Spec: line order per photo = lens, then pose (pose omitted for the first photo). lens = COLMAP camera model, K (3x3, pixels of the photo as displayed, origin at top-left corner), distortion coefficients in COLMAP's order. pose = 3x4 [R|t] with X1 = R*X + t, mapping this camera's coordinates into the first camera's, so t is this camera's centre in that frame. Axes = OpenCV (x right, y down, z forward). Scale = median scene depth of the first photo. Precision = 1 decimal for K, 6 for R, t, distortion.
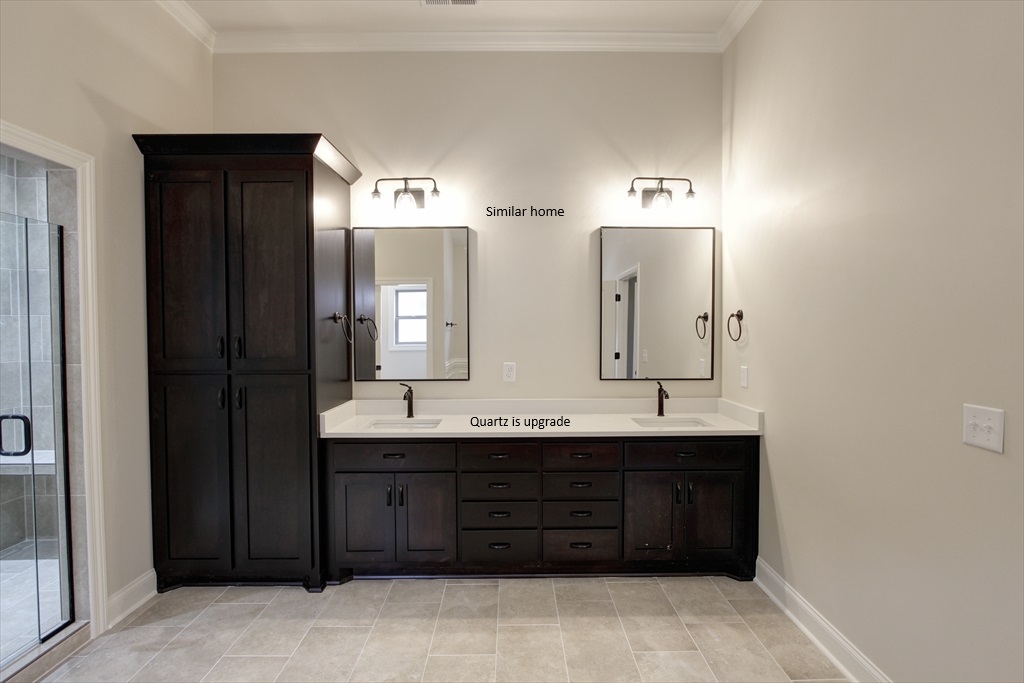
lens RADIAL K [[475.9, 0, 508.9], [0, 475.9, 337.7], [0, 0, 1]] dist [-0.017072, 0.003919]
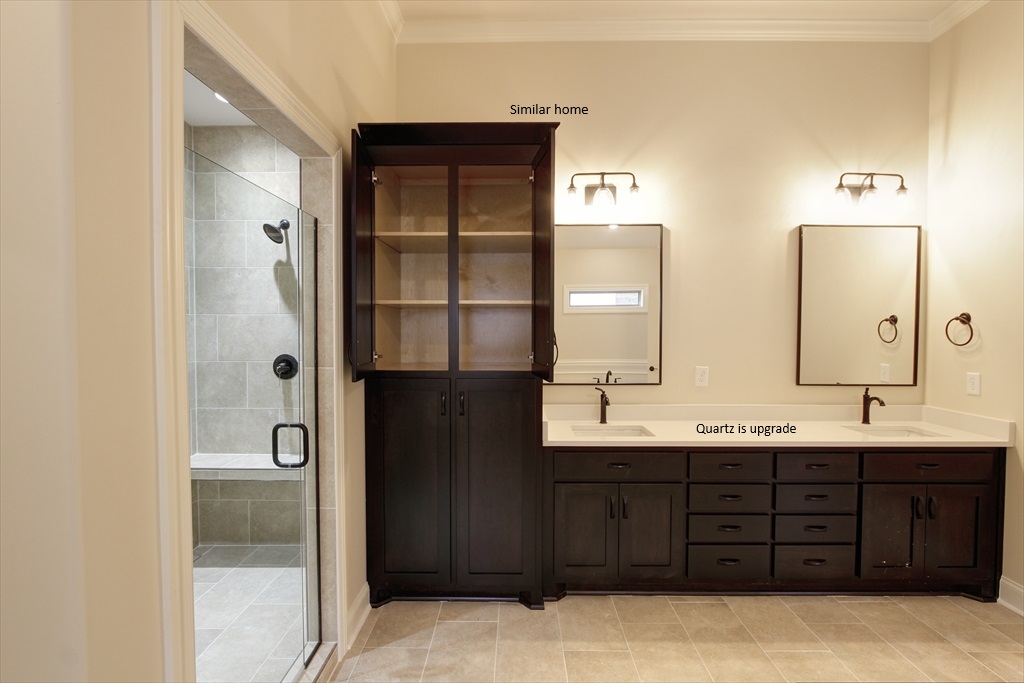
lens RADIAL K [[475.9, 0, 587.9], [0, 475.9, 339.2], [0, 0, 1]] dist [-0.017072, 0.003919]
pose [[0.999802, 0.006176, -0.018898, -0.283164], [-0.006176, 0.999981, 0.000066, -0.001480], [0.018898, 0.000051, 0.999821, 0.054213]]
